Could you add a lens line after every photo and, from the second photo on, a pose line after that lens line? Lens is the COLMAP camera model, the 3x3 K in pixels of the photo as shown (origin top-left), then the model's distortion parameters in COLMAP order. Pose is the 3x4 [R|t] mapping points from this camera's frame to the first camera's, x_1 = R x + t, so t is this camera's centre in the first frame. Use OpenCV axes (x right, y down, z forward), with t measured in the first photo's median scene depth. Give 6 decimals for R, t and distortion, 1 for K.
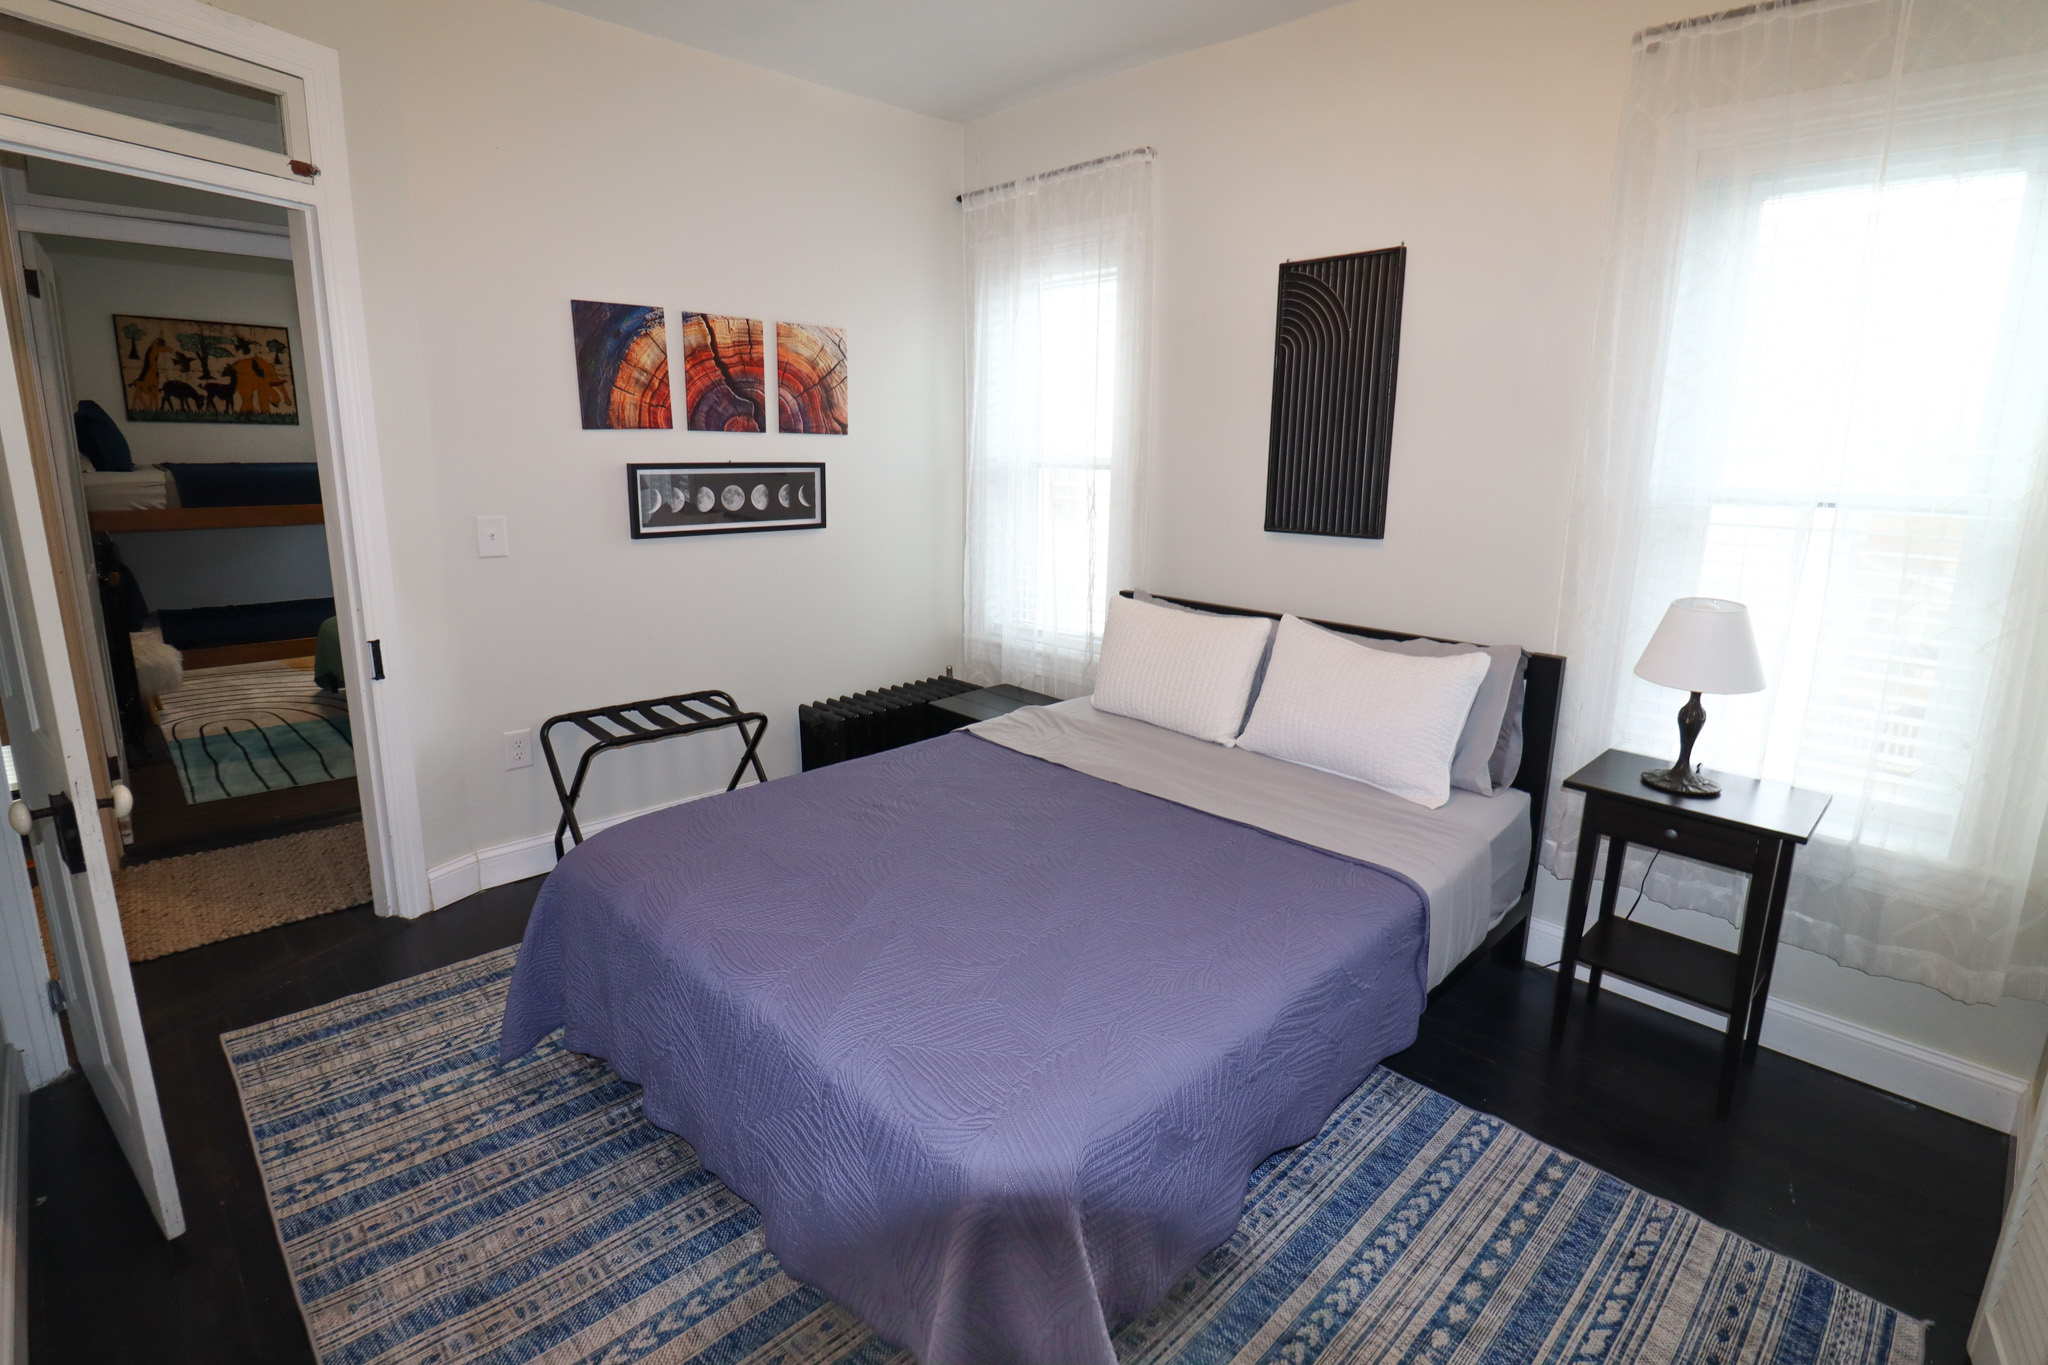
lens RADIAL K [[956.8, 0, 1025.7], [0, 956.8, 643.2], [0, 0, 1]] dist [0.001782, -0.010814]
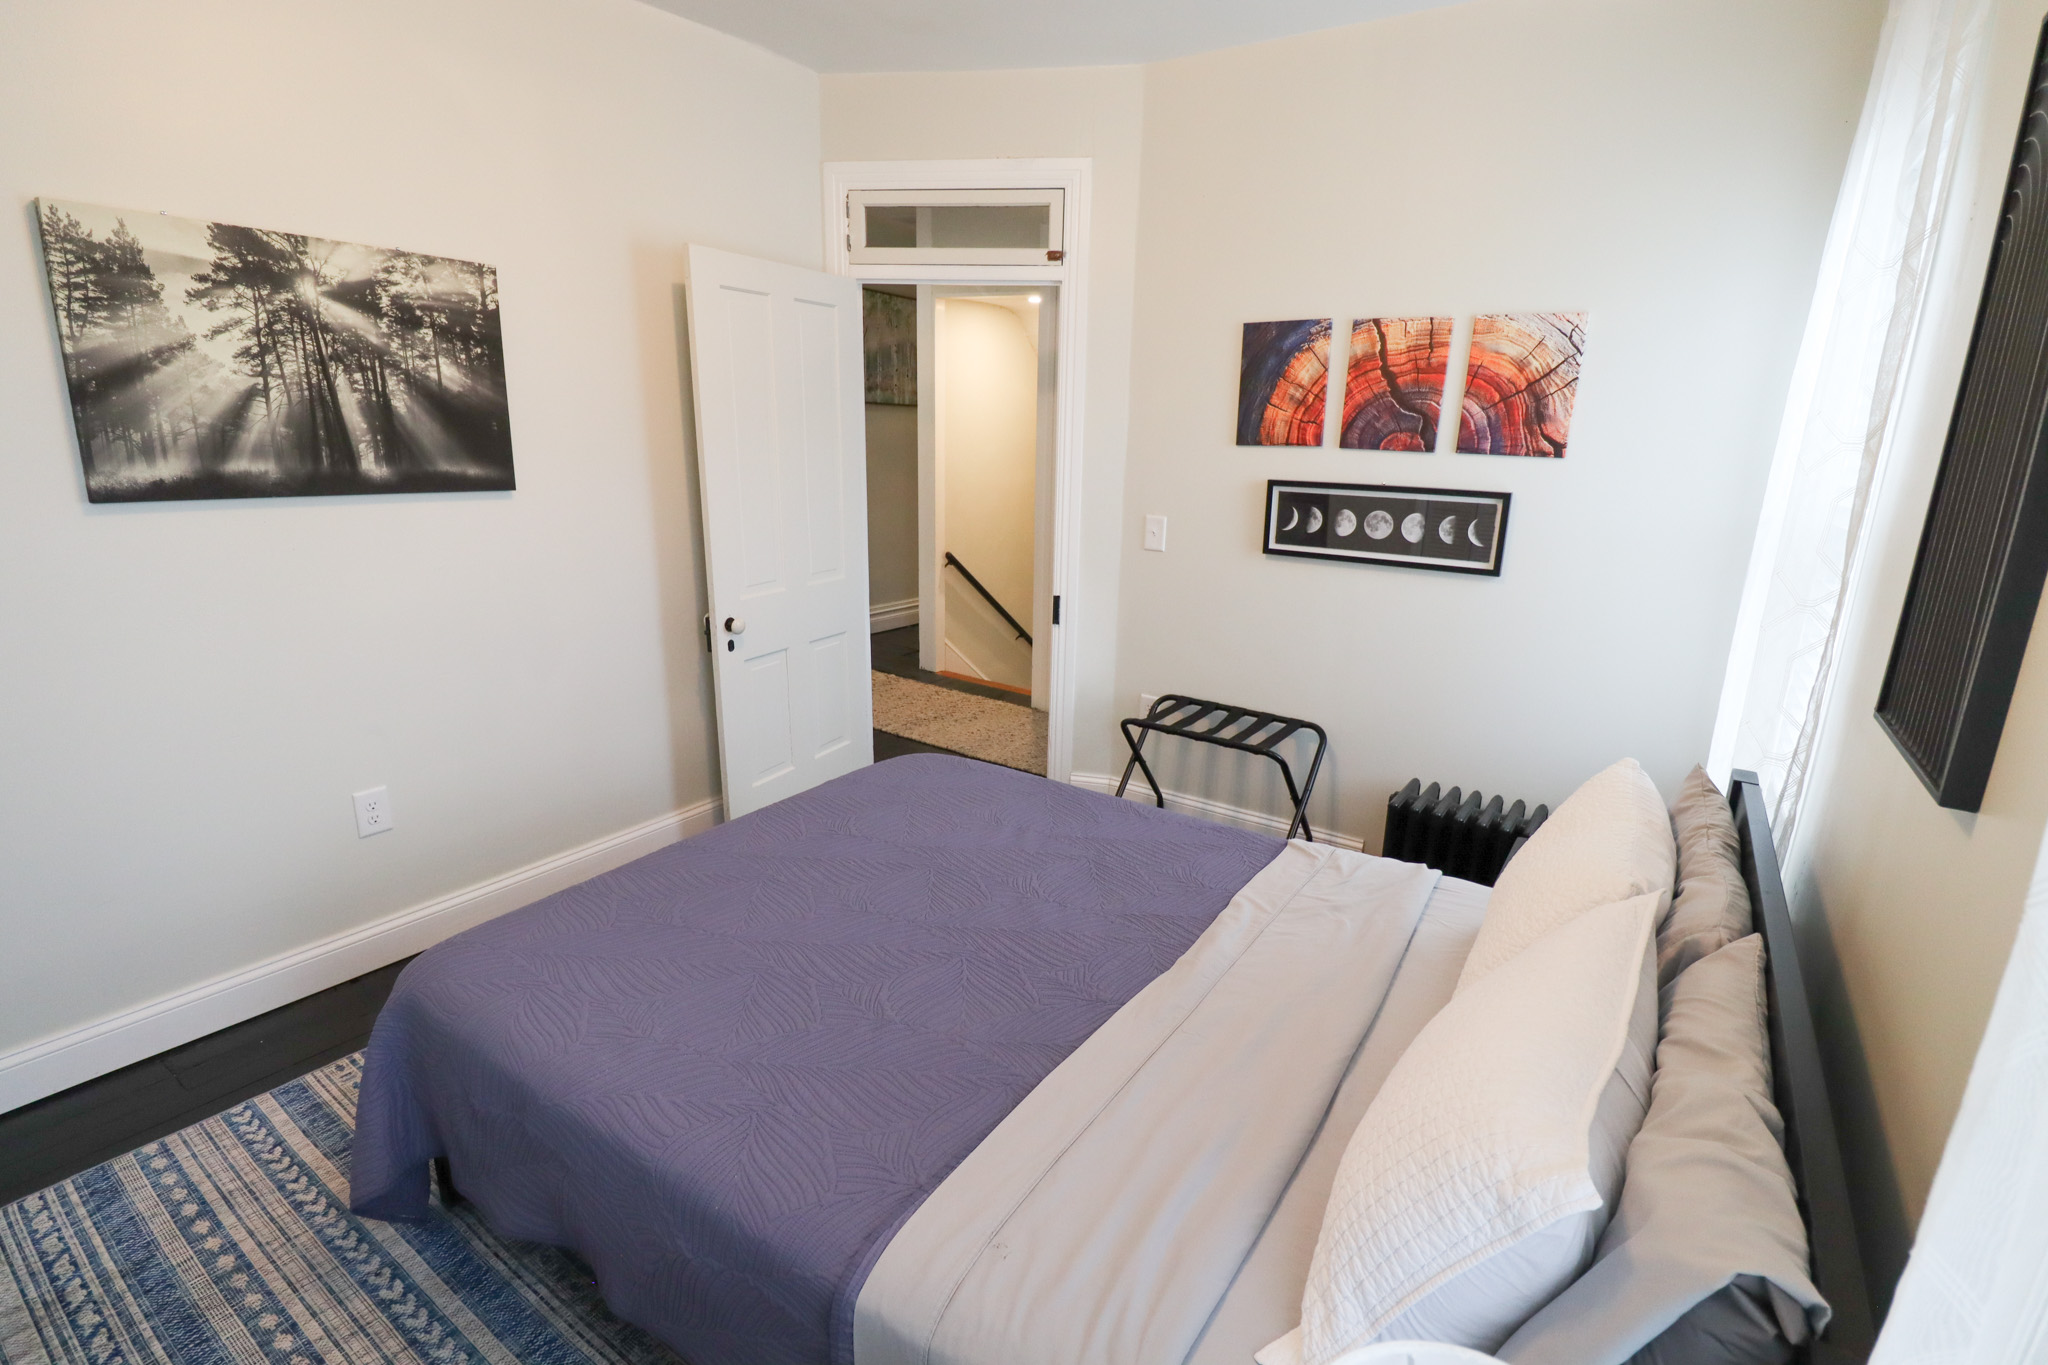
lens RADIAL K [[952.5, 0, 1024.0], [0, 952.5, 682.5], [0, 0, 1]] dist [0.000694, -0.000262]
pose [[0.212082, 0.241732, -0.946883, 0.509595], [-0.230278, 0.954001, 0.191972, -0.108302], [0.949733, 0.177333, 0.257992, 0.493451]]
